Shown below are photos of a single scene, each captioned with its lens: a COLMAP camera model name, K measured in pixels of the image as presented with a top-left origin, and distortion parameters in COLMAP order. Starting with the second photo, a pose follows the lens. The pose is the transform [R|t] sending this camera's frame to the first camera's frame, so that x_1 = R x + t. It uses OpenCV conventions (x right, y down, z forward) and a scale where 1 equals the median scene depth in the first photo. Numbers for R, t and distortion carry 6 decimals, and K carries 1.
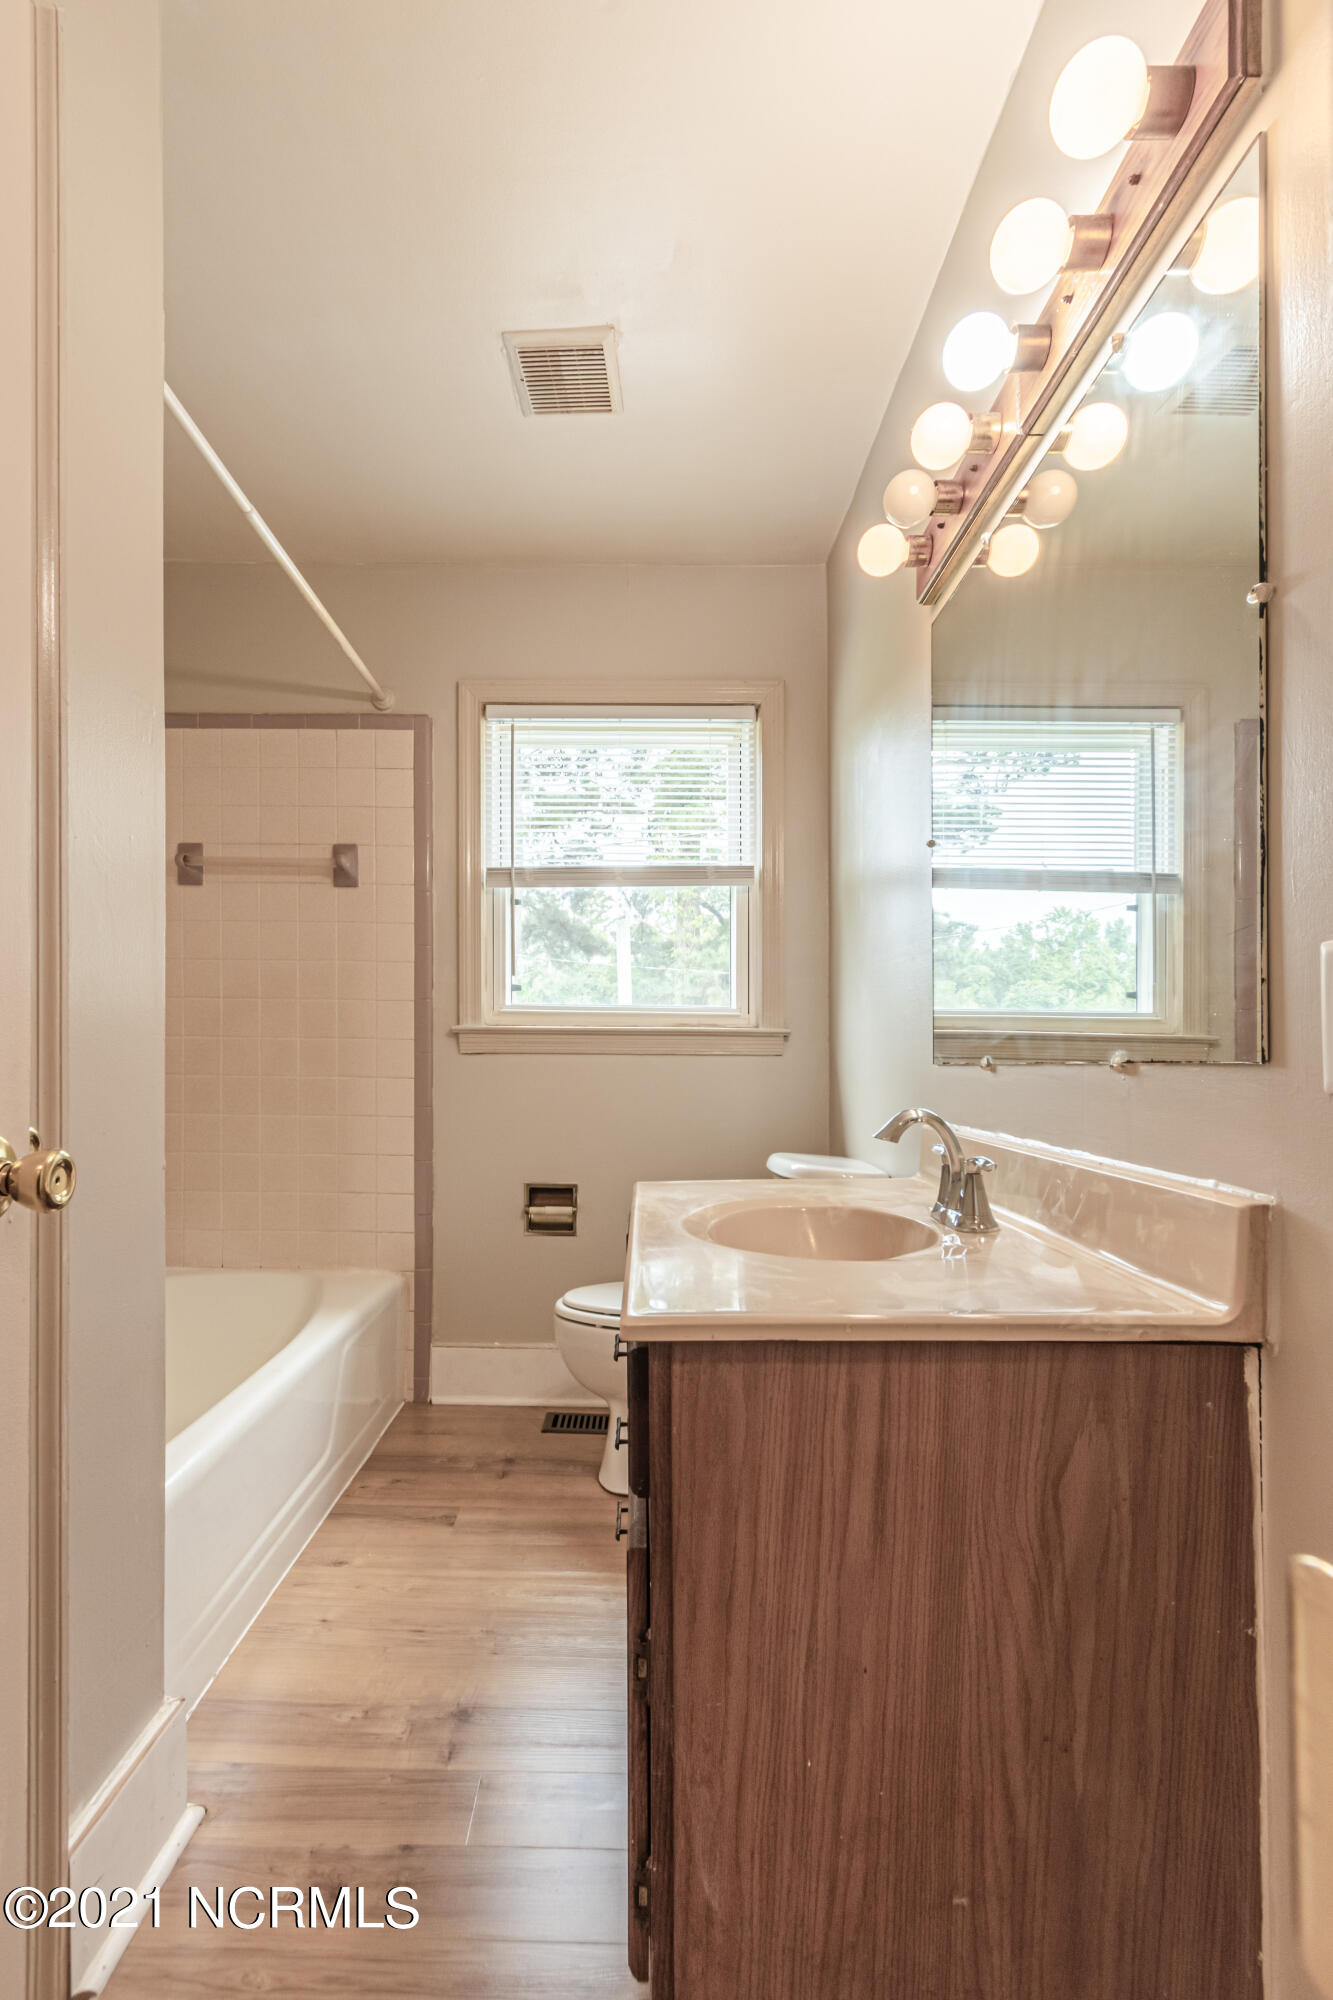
lens RADIAL K [[918.2, 0, 649.7], [0, 918.2, 1012.8], [0, 0, 1]] dist [0.000228, -0.001064]
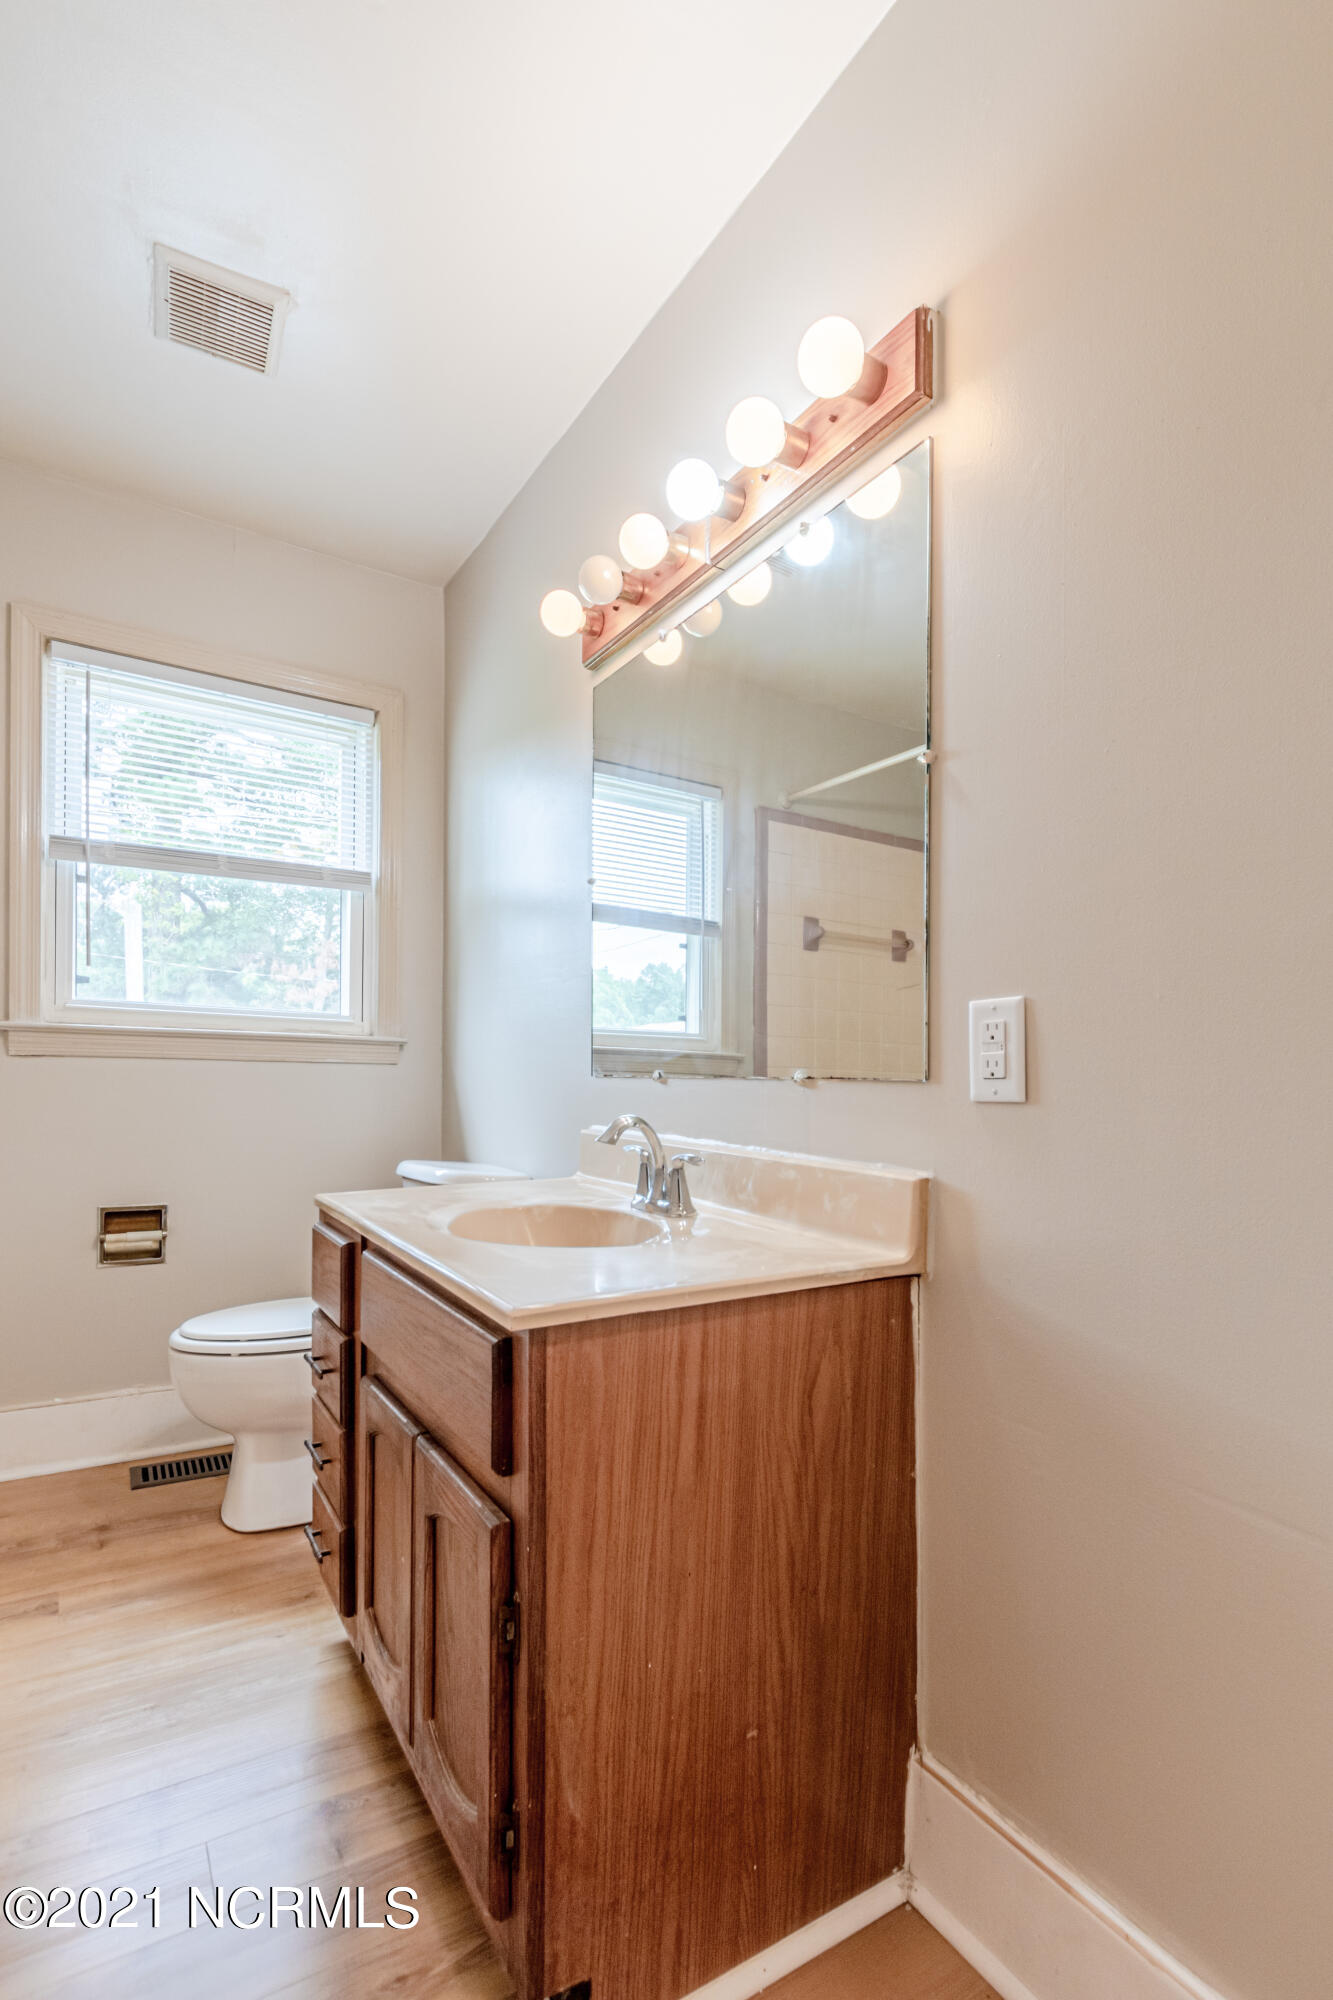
lens RADIAL K [[918.2, 0, 649.7], [0, 918.2, 1012.8], [0, 0, 1]] dist [0.000228, -0.001064]
pose [[0.853247, 0.045834, 0.519489, -0.306367], [-0.041613, 0.998938, -0.019787, -0.003474], [-0.519844, -0.004734, 0.854248, -0.009439]]
